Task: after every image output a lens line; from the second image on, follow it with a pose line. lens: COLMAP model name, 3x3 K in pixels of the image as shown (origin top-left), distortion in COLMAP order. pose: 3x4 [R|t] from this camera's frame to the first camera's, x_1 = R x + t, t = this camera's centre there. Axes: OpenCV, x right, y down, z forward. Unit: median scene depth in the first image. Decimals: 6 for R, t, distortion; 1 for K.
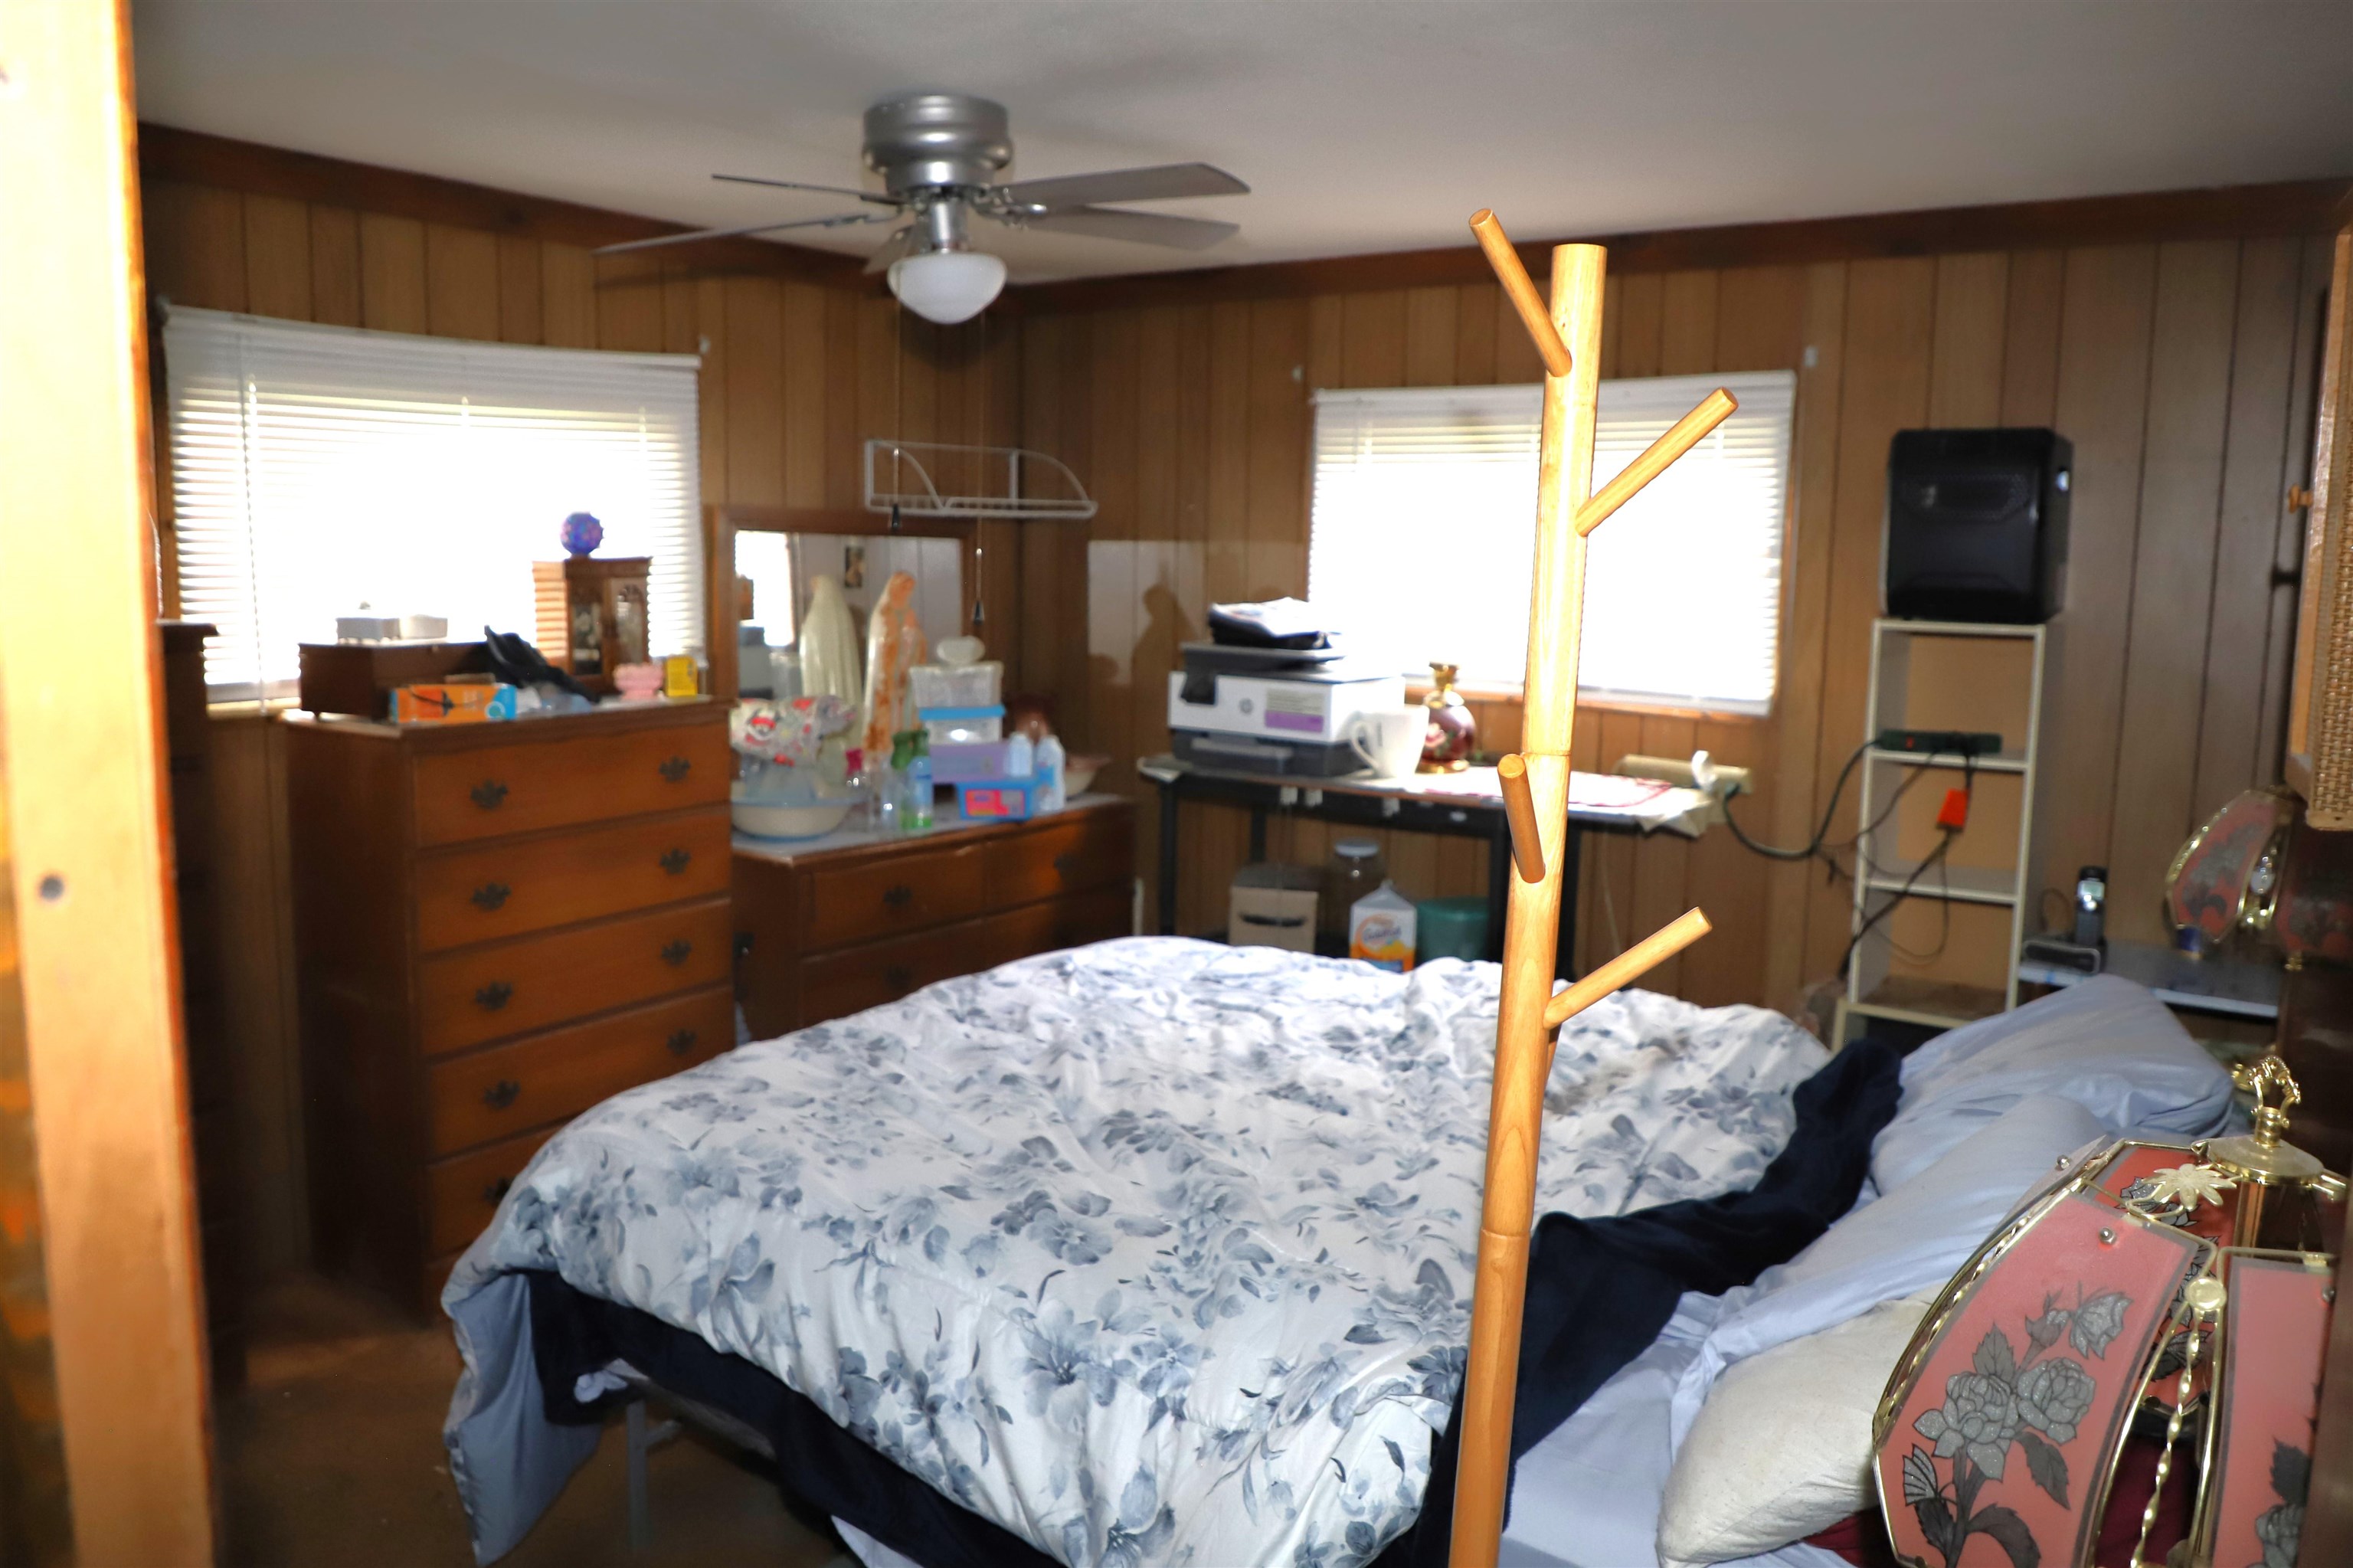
lens RADIAL K [[1683.7, 0, 1180.9], [0, 1683.7, 762.3], [0, 0, 1]] dist [-0.086071, 0.045009]
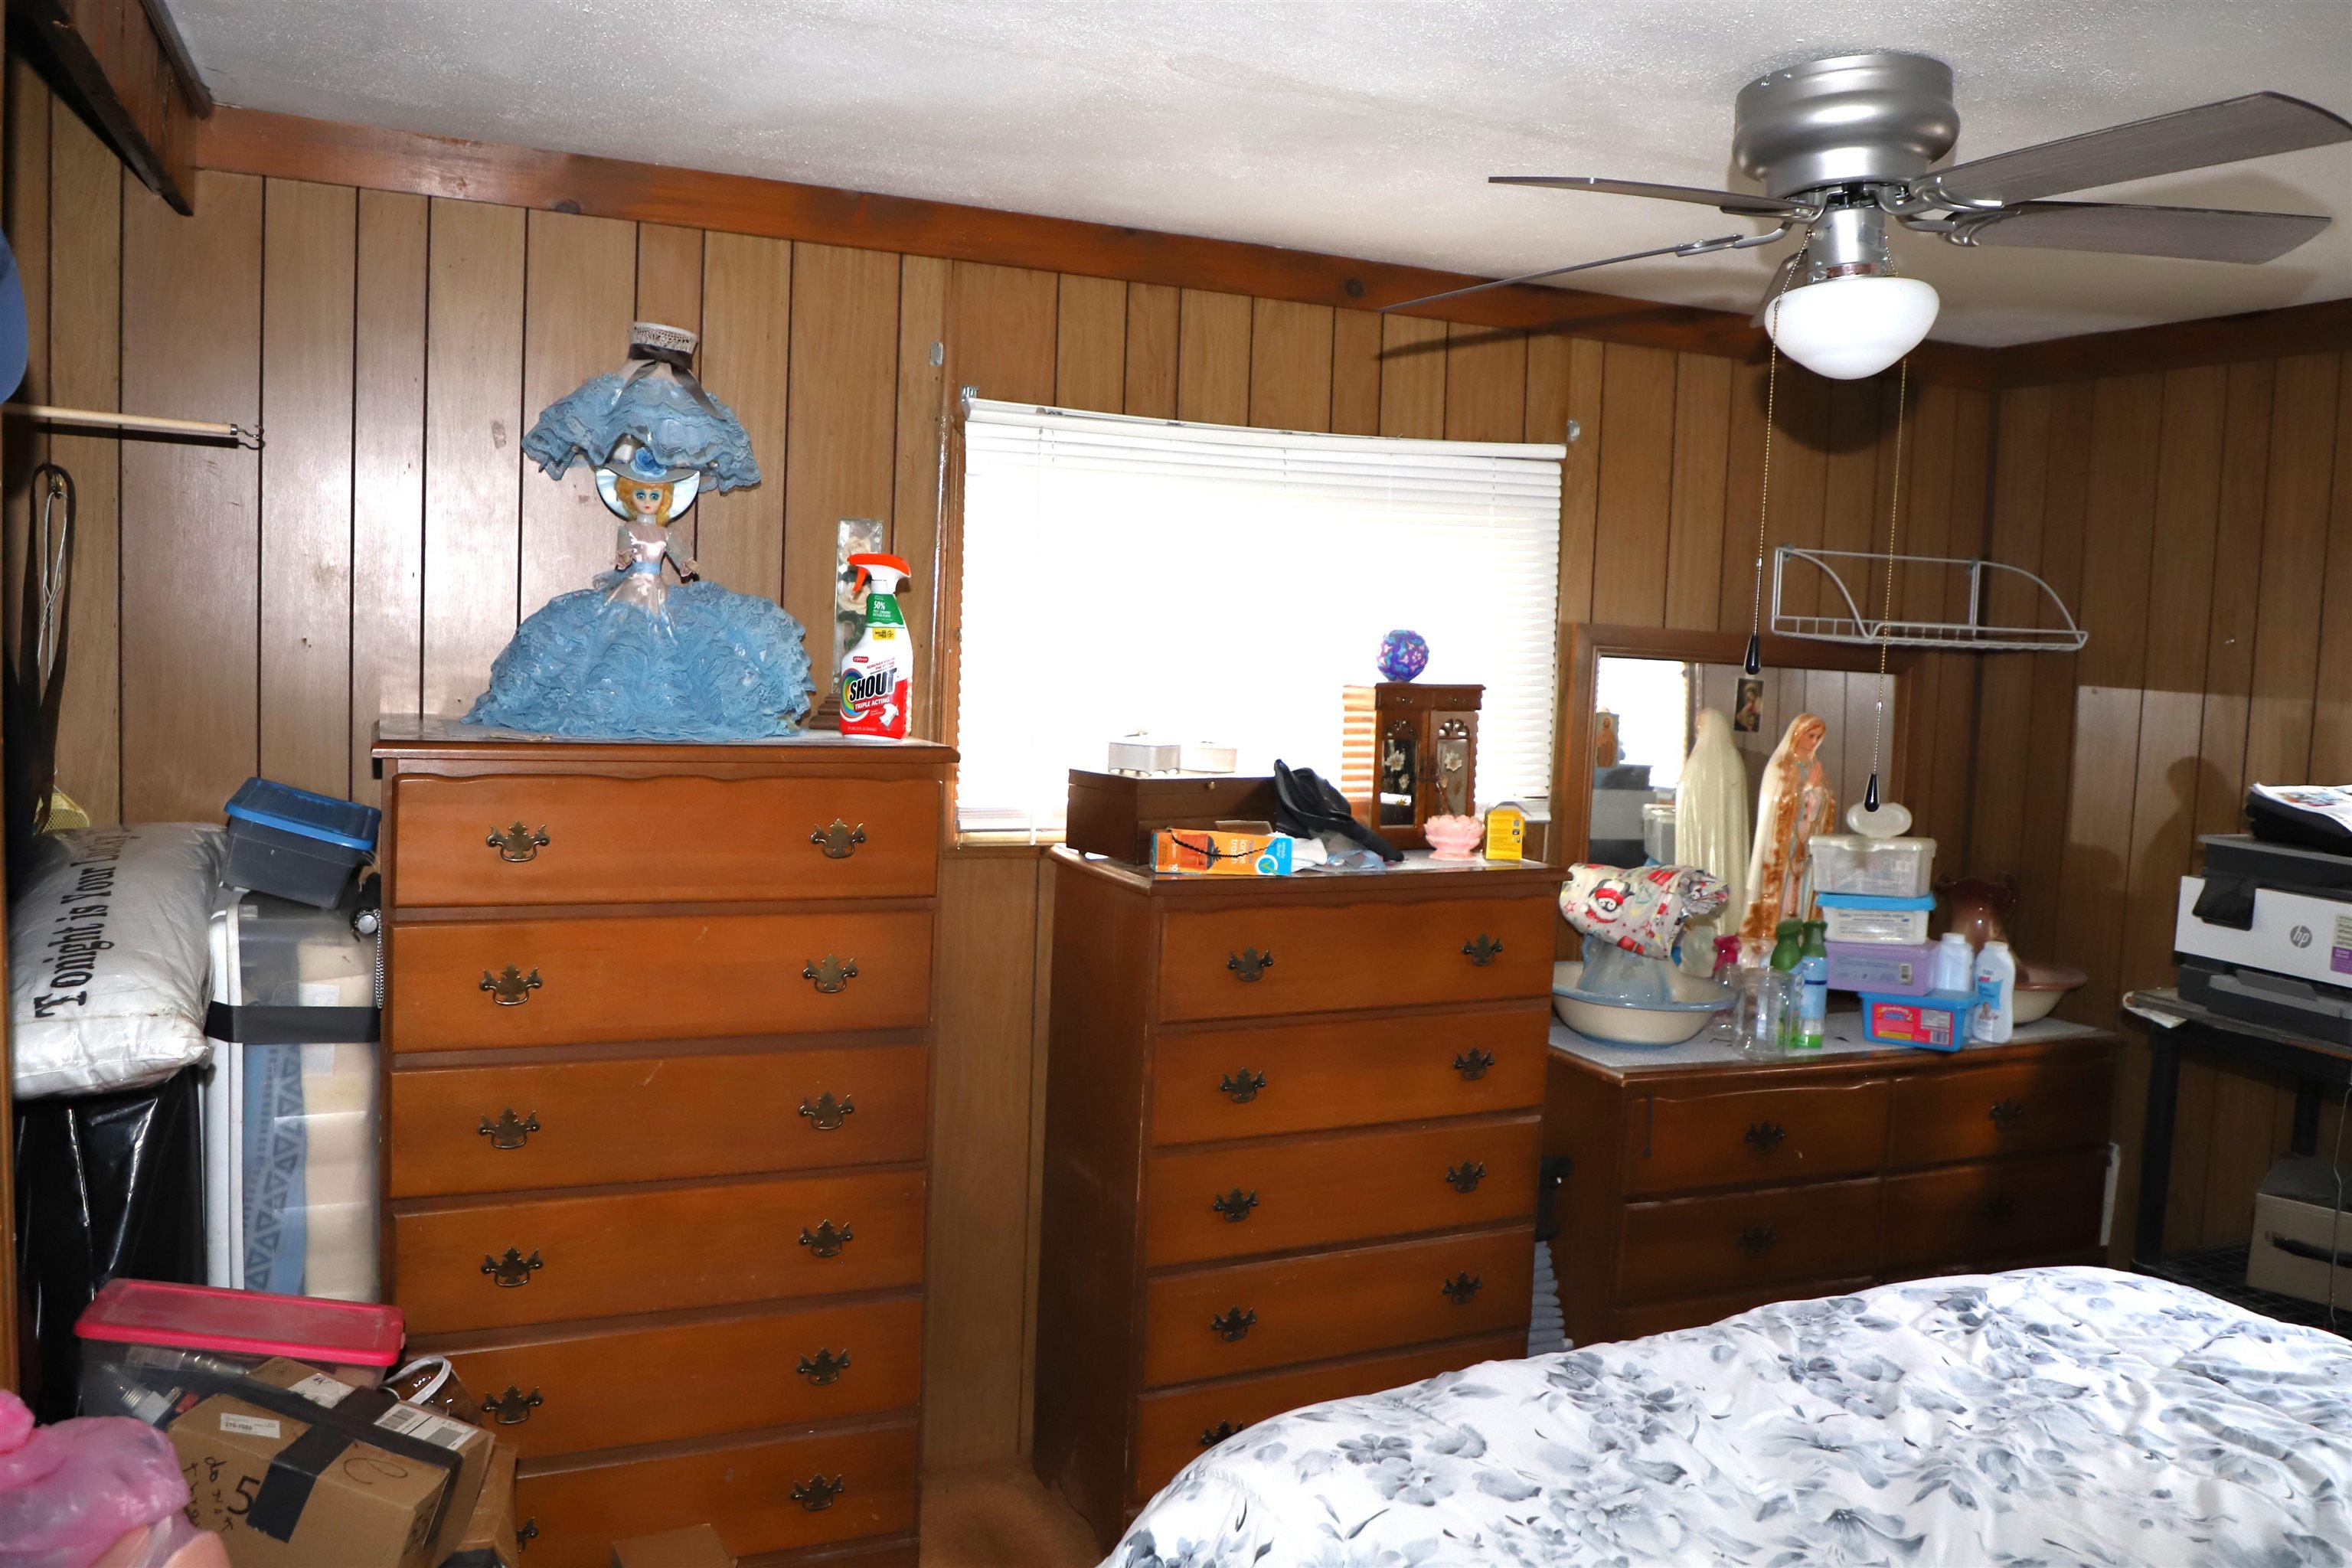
lens RADIAL K [[1822.9, 0, 1151.4], [0, 1822.9, 771.3], [0, 0, 1]] dist [-0.080376, 0.039299]
pose [[0.857328, 0.056731, -0.511635, 0.003909], [-0.090884, 0.994977, -0.041966, -0.032709], [0.506684, 0.082478, 0.858177, 0.172061]]
